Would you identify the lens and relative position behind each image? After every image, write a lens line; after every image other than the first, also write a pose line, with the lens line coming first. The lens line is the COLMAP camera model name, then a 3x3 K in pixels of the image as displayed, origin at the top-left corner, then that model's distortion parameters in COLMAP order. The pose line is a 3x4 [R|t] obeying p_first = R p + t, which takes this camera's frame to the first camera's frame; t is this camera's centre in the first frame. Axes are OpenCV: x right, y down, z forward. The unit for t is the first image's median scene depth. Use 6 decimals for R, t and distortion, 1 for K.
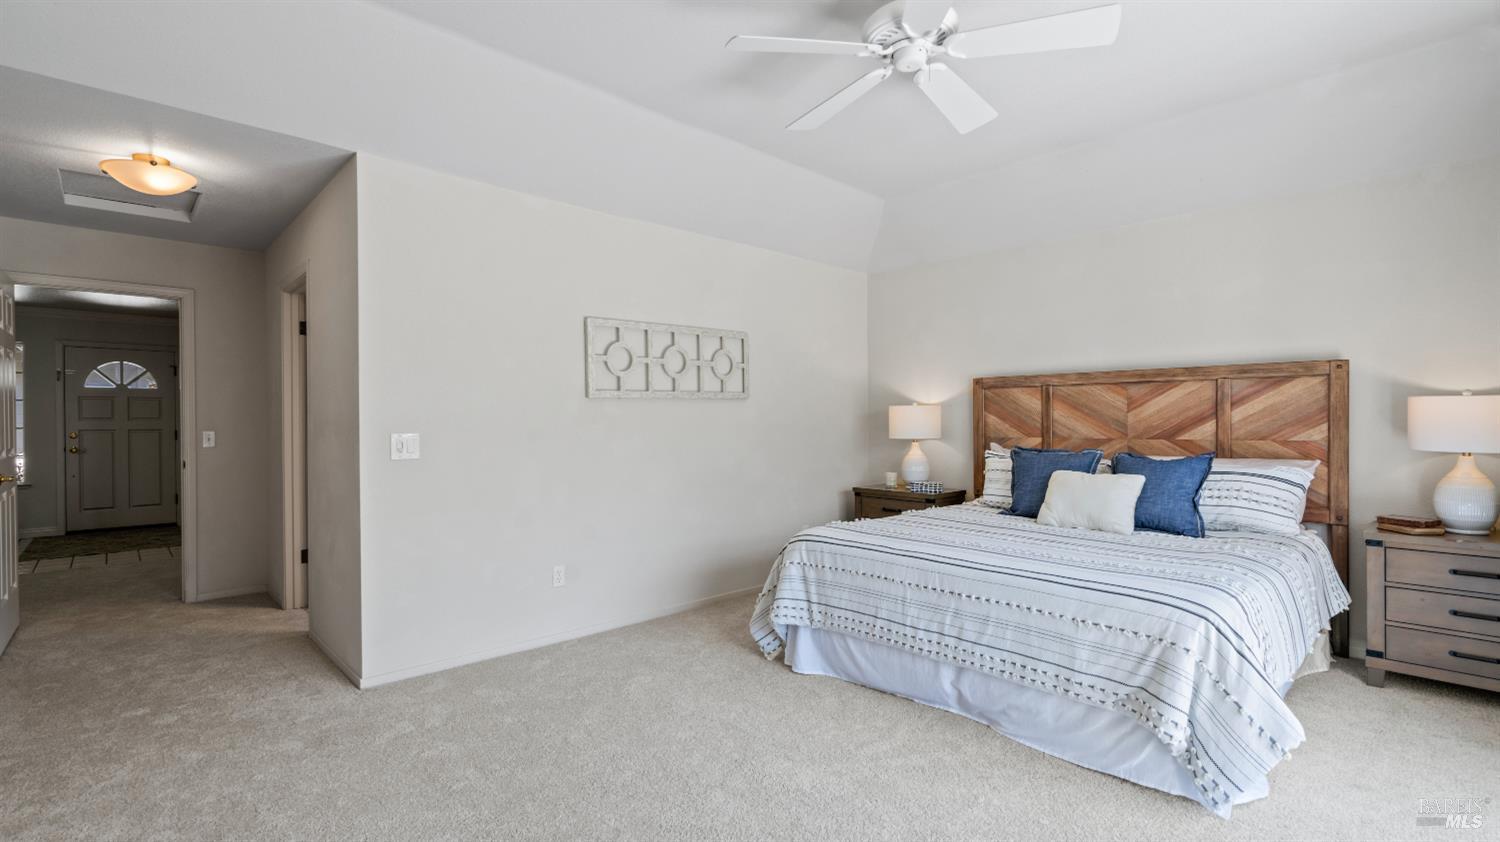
lens RADIAL K [[688.8, 0, 752.1], [0, 688.8, 414.9], [0, 0, 1]] dist [-0.000957, 0.000230]
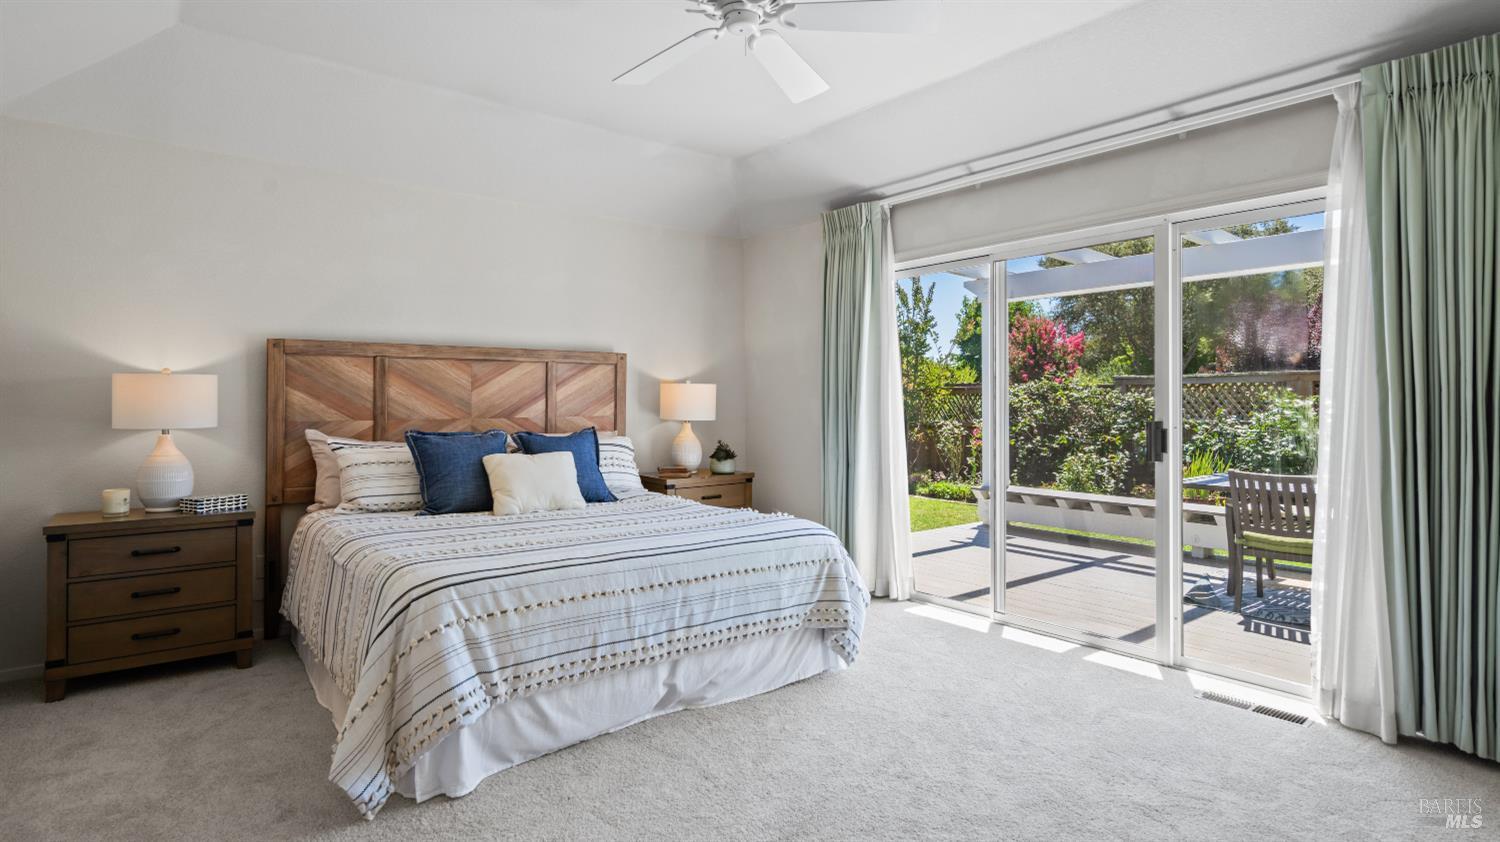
lens RADIAL K [[770.7, 0, 748.0], [0, 770.7, 388.3], [0, 0, 1]] dist [-0.000049, 0.012191]
pose [[0.085955, 0.017805, 0.996140, -0.583501], [-0.009972, 0.999806, -0.017011, 0.008697], [-0.996249, -0.008471, 0.086116, 0.633764]]
